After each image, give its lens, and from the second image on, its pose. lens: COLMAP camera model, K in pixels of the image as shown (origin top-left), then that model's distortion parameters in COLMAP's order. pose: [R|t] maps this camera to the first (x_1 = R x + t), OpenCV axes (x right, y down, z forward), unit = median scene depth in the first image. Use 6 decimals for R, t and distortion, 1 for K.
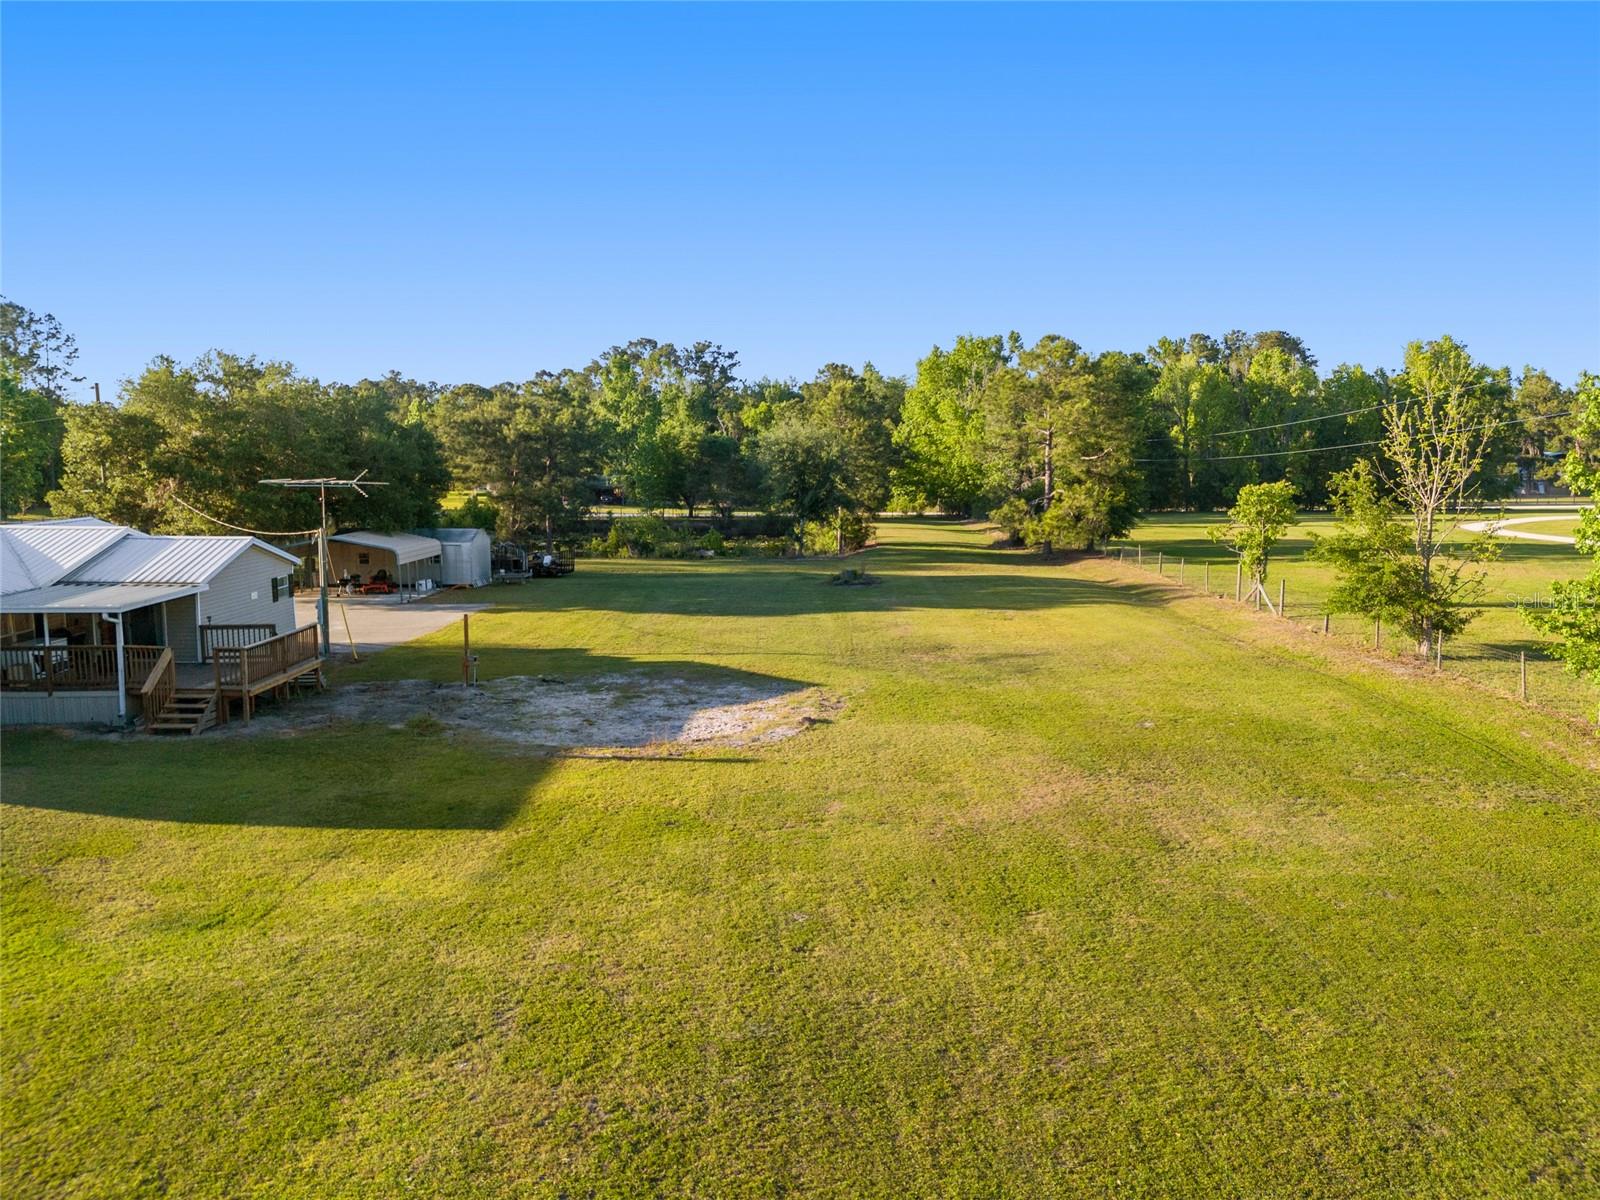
lens RADIAL K [[1148.6, 0, 790.4], [0, 1148.6, 603.4], [0, 0, 1]] dist [0.055625, -0.042140]
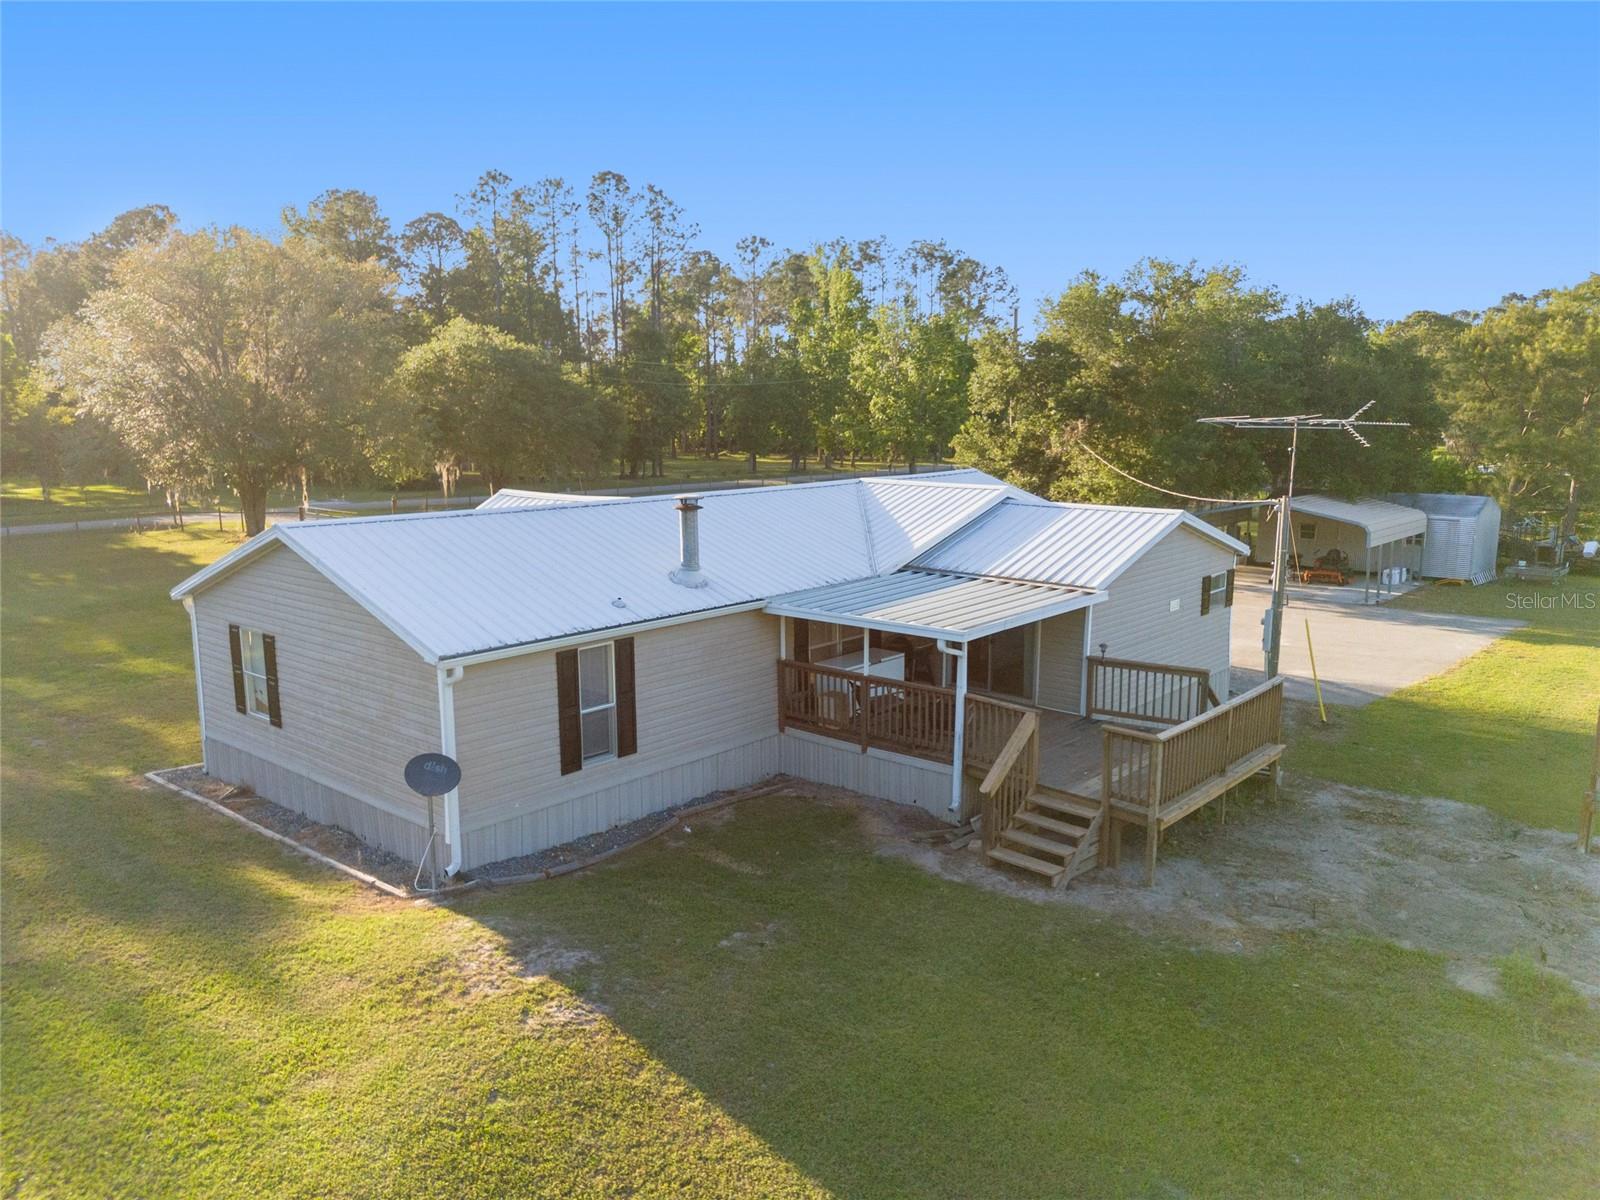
lens RADIAL K [[1148.6, 0, 792.7], [0, 1148.6, 604.5], [0, 0, 1]] dist [0.055625, -0.042140]
pose [[0.741895, 0.111186, -0.661233, -0.138704], [-0.081464, 0.993797, 0.075706, -0.024874], [0.665549, -0.002299, 0.746350, 0.272766]]
